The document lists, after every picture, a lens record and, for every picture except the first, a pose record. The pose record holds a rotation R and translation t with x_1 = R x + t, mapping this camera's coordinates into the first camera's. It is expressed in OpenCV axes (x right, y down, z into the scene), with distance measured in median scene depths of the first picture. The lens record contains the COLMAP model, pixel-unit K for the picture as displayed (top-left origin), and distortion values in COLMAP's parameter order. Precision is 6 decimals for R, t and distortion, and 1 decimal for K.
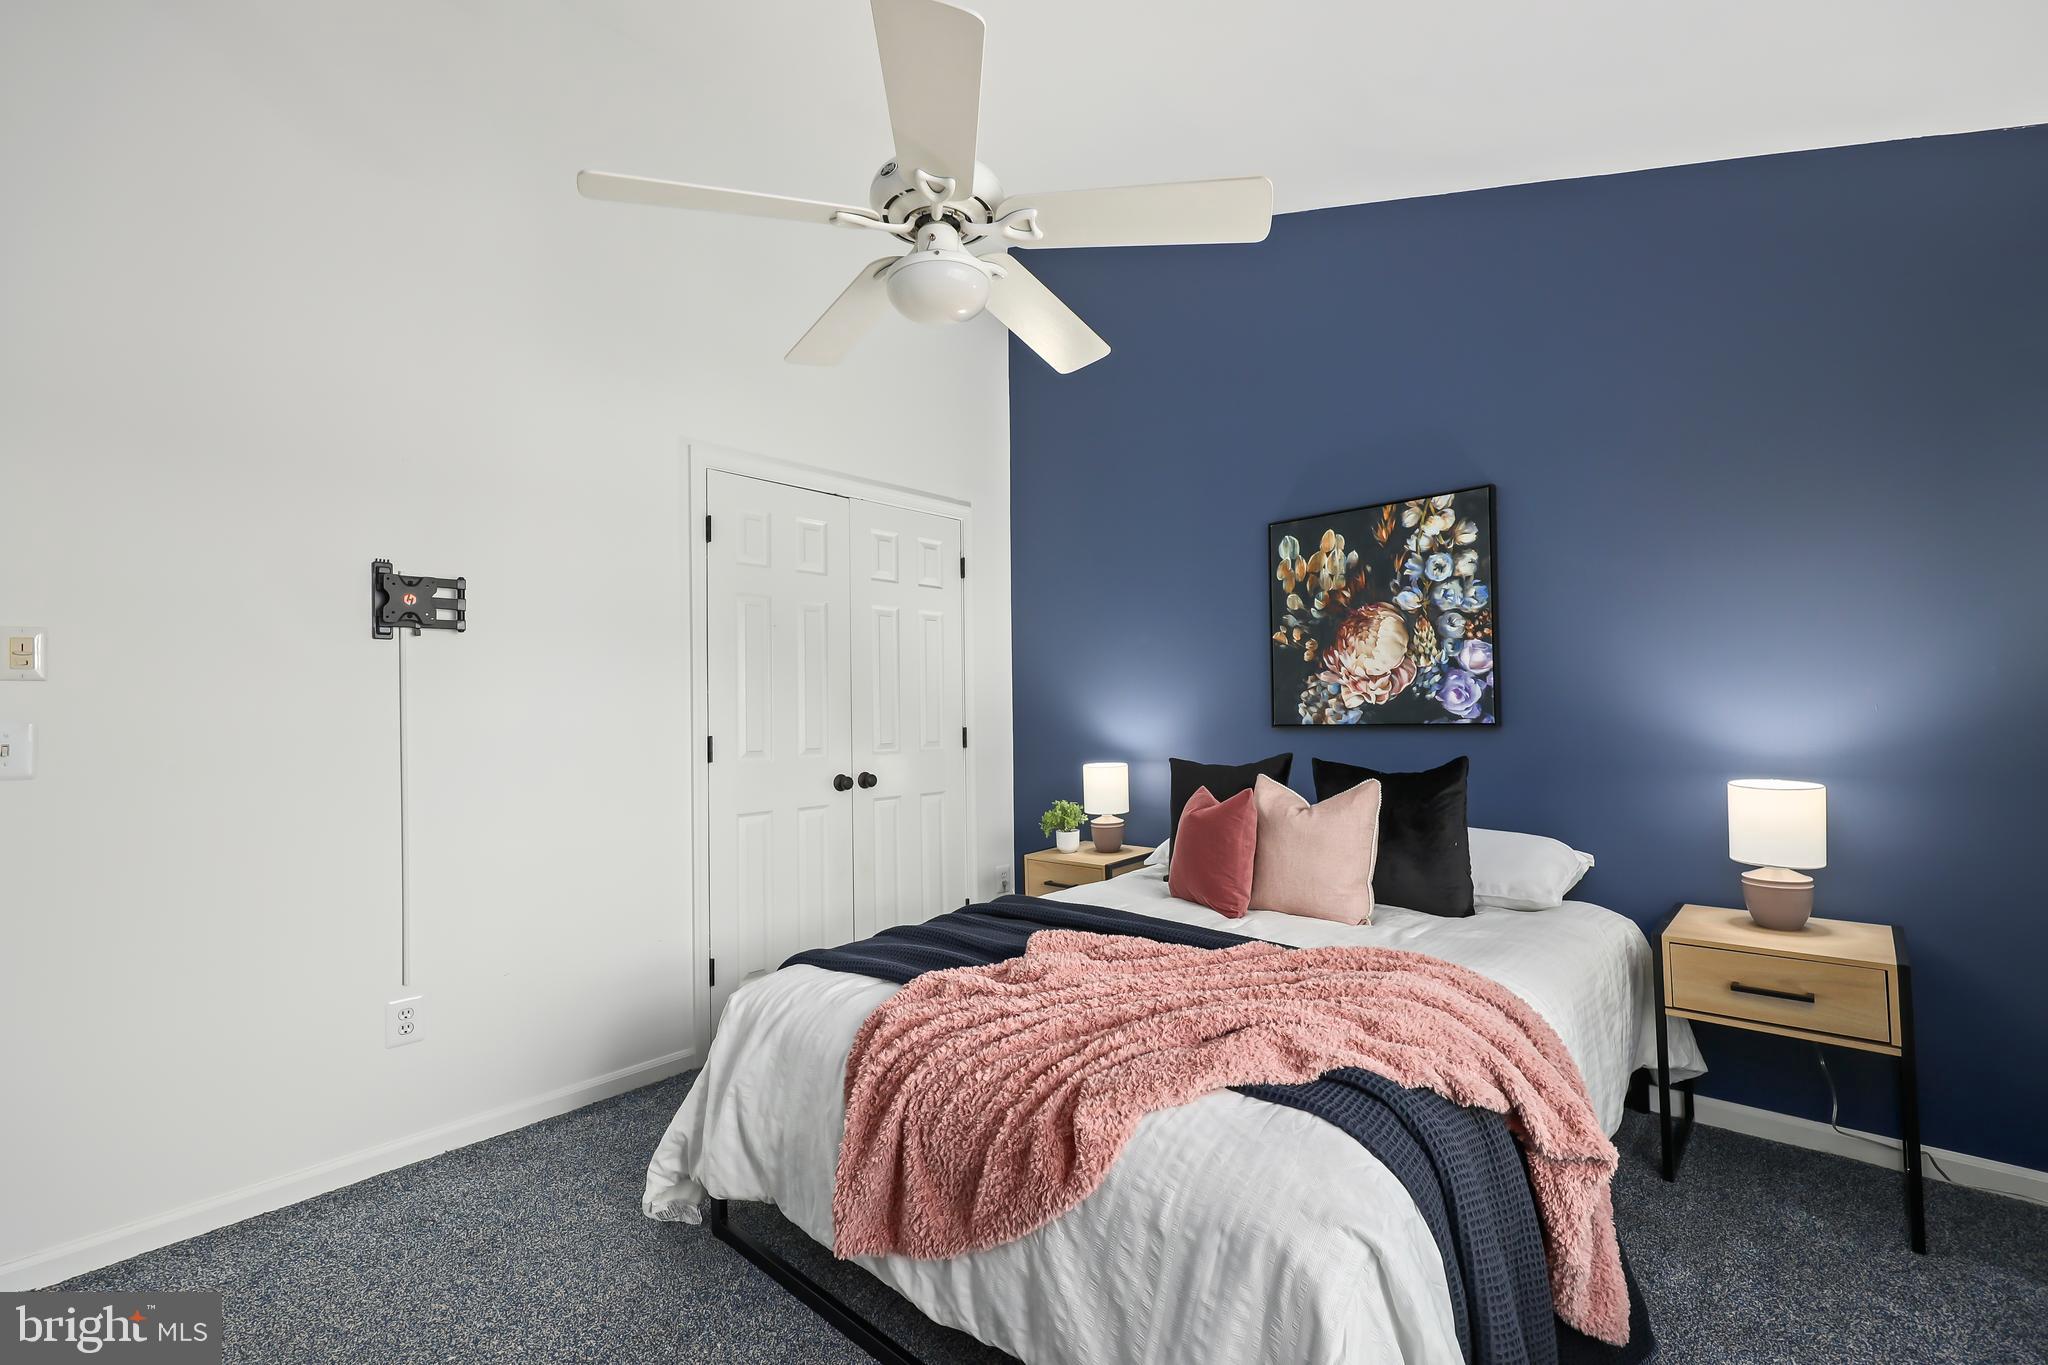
lens RADIAL K [[838.4, 0, 989.9], [0, 838.4, 695.1], [0, 0, 1]] dist [-0.001101, 0.001332]
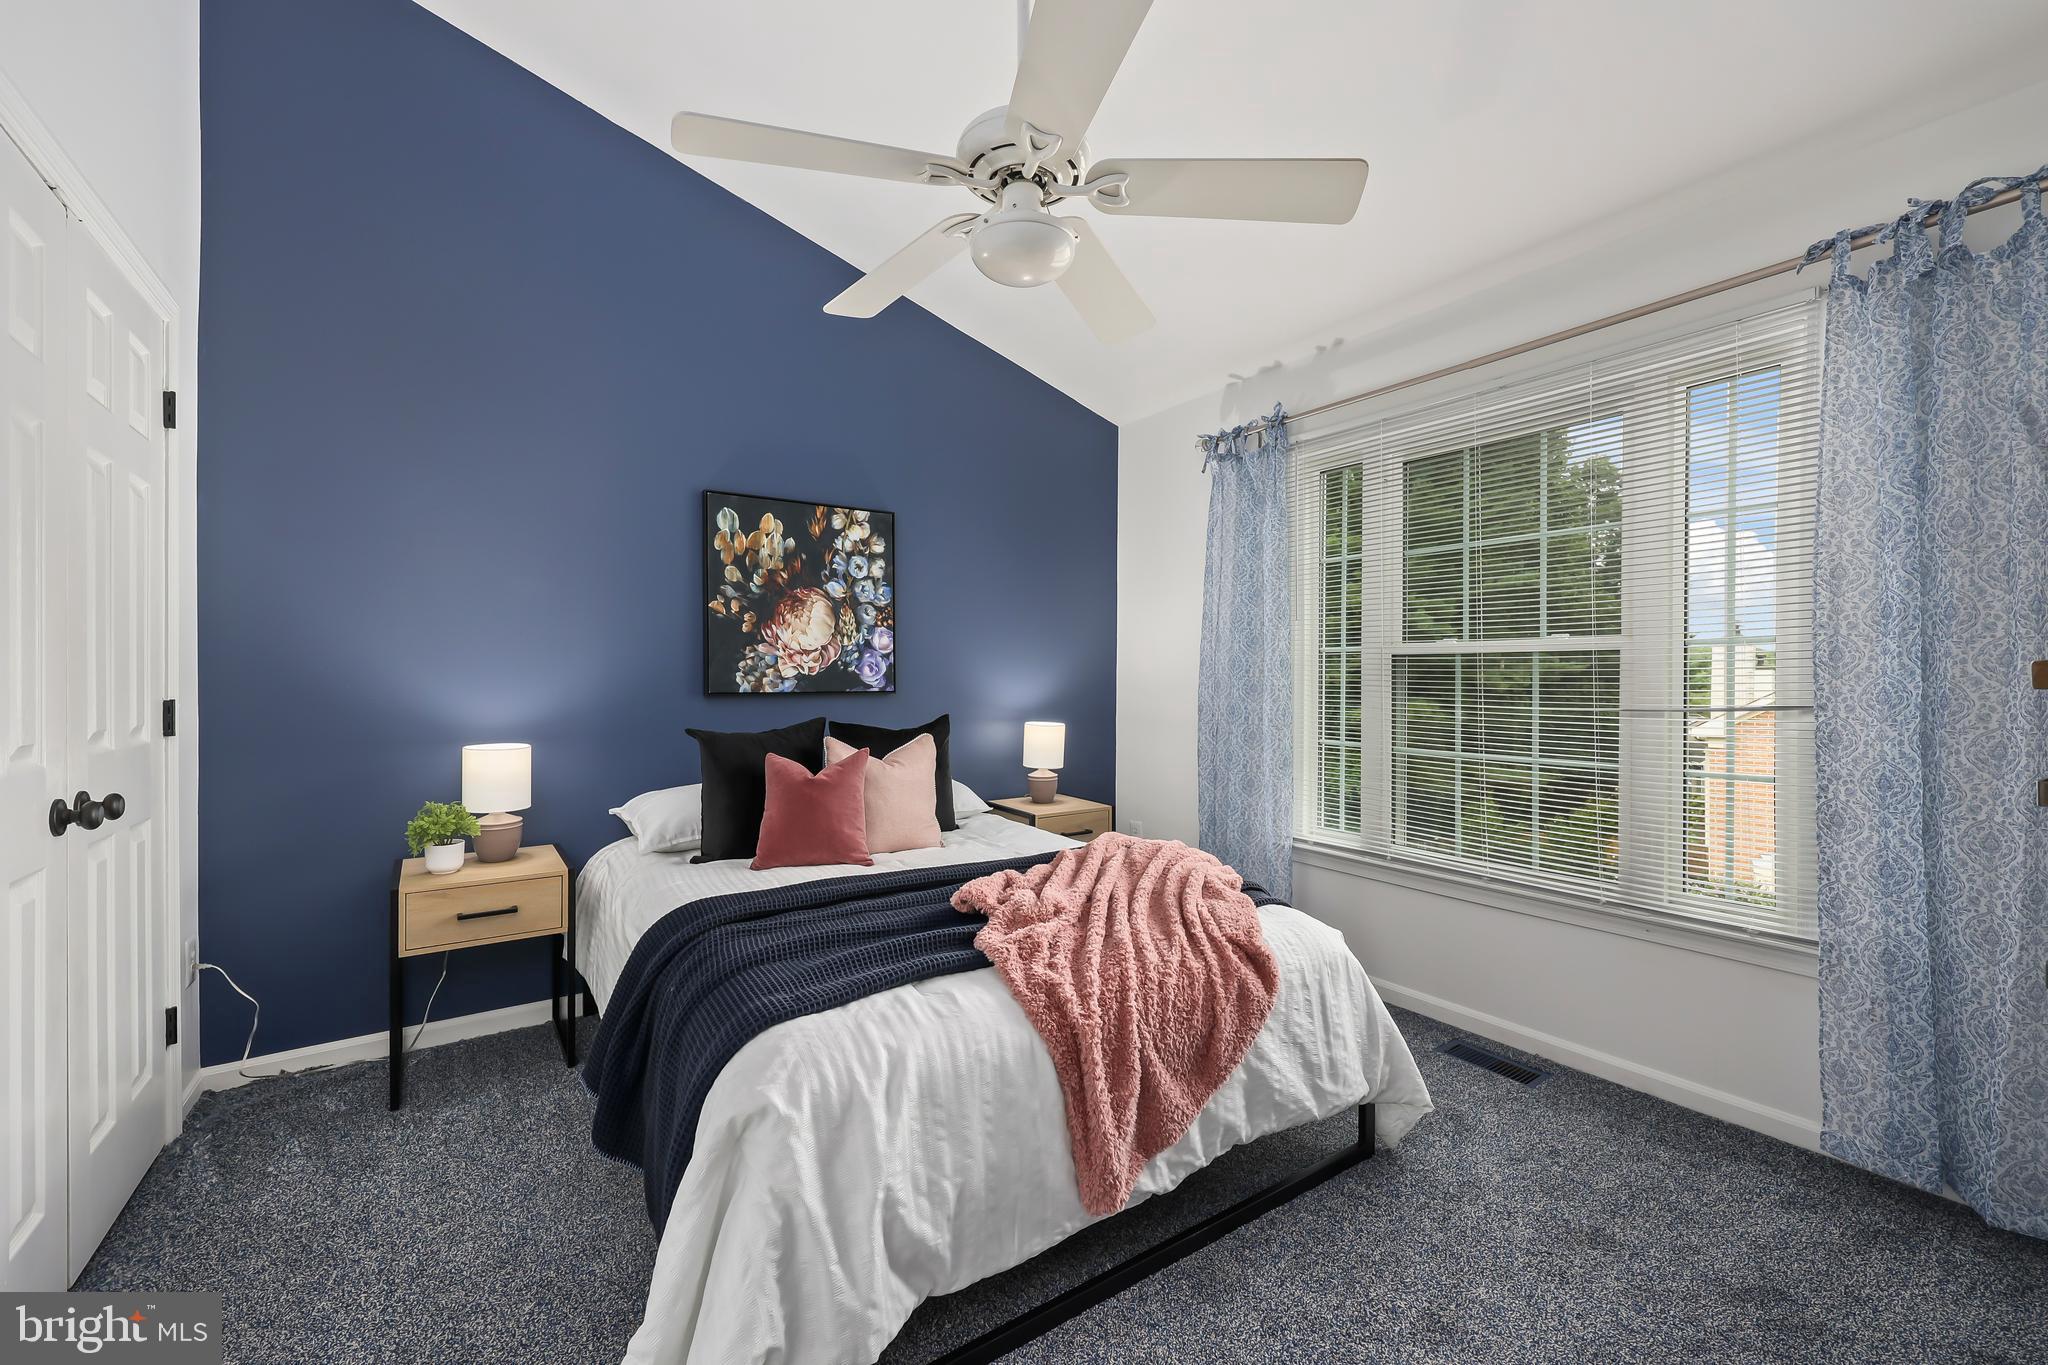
lens RADIAL K [[838.4, 0, 1022.0], [0, 838.4, 684.3], [0, 0, 1]] dist [-0.001101, 0.001332]
pose [[0.242650, 0.006597, 0.970091, -0.602992], [-0.032122, 0.999483, 0.001238, 0.013338], [-0.969582, -0.031462, 0.242736, 0.436482]]
